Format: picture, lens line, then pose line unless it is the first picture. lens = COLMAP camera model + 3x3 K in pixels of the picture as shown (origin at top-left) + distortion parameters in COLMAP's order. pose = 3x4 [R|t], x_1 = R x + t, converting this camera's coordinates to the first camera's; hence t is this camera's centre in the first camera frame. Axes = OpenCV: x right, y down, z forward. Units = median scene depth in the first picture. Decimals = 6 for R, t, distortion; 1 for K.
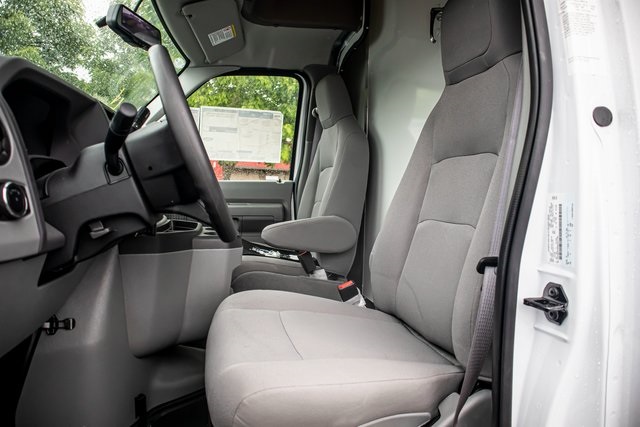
lens RADIAL K [[447.4, 0, 317.9], [0, 447.4, 209.0], [0, 0, 1]] dist [-0.068906, 0.023129]
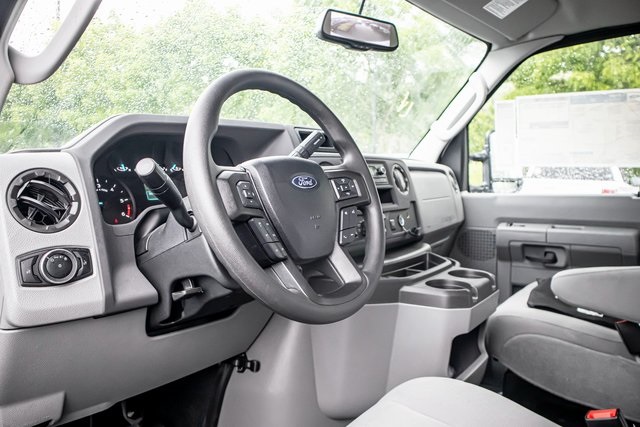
lens RADIAL K [[479.9, 0, 322.2], [0, 479.9, 217.3], [0, 0, 1]] dist [-0.044499, 0.004779]
pose [[0.645997, 0.038902, -0.762348, 0.166090], [-0.015217, 0.999158, 0.038092, -0.055854], [0.763188, -0.013006, 0.646045, 0.227225]]
